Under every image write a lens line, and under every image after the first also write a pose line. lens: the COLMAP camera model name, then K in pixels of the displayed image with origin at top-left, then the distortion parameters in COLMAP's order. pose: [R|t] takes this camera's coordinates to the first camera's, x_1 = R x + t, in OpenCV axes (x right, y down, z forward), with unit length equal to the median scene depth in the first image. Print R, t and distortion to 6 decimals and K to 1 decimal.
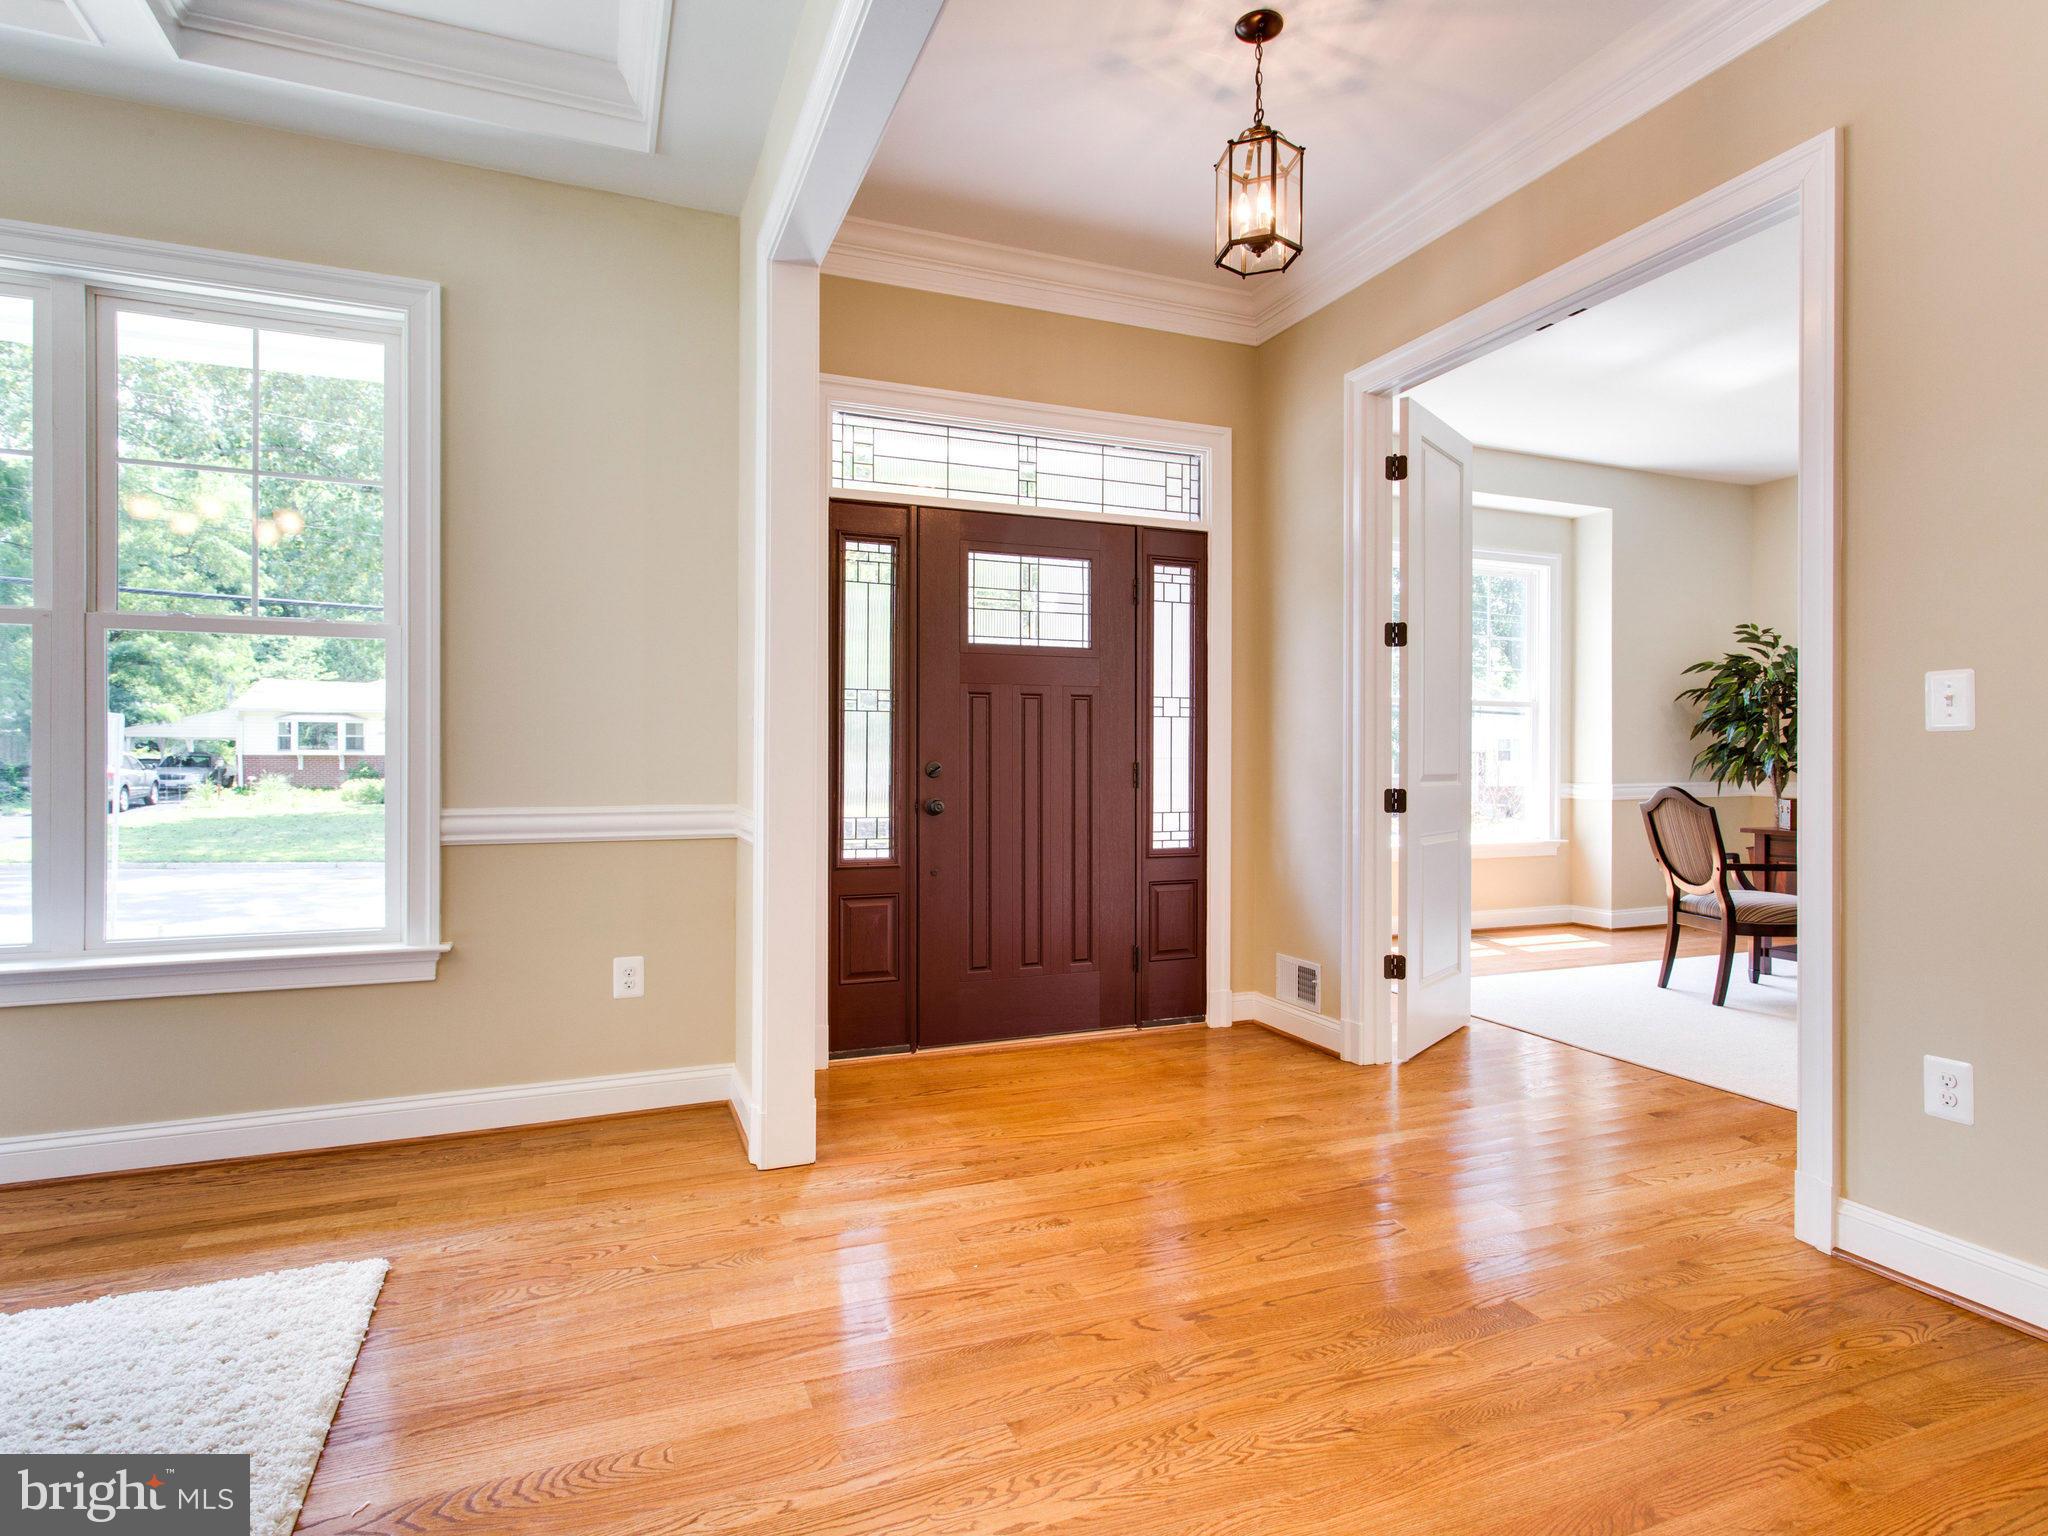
lens RADIAL K [[1090.2, 0, 1026.3], [0, 1090.2, 763.1], [0, 0, 1]] dist [0.002209, -0.002228]
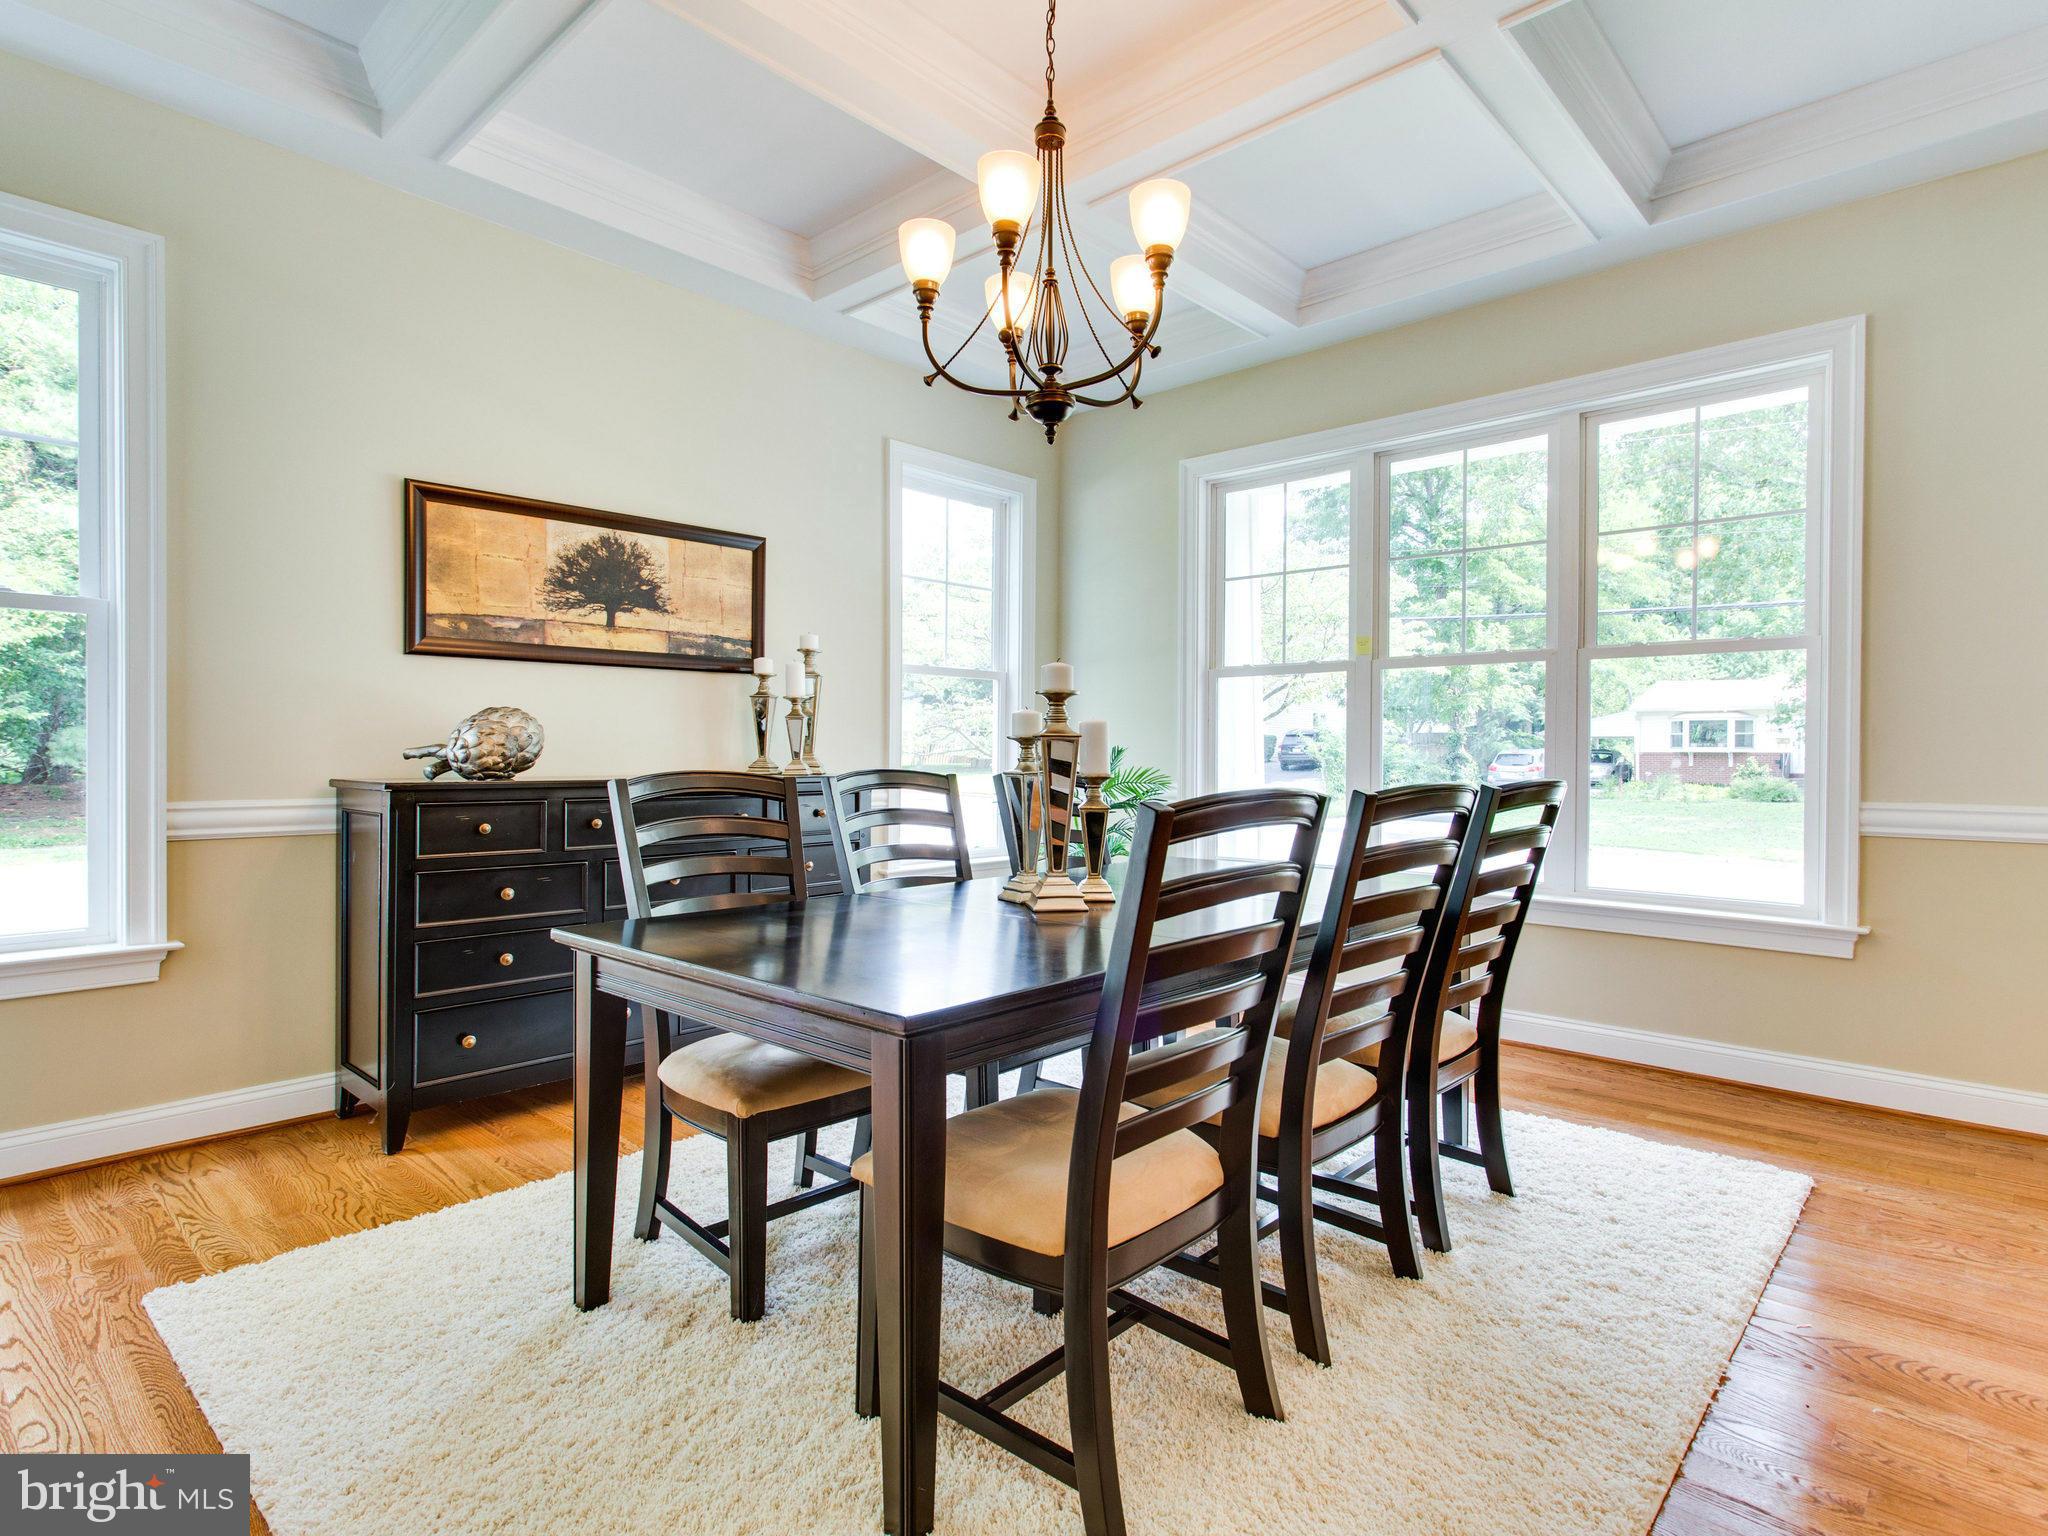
lens RADIAL K [[1090.2, 0, 1022.3], [0, 1090.2, 761.9], [0, 0, 1]] dist [0.002209, -0.002228]
pose [[0.424671, 0.007806, -0.905314, 0.096228], [-0.006395, 0.999964, 0.005622, 0.002513], [0.905325, 0.003402, 0.424705, -0.229688]]
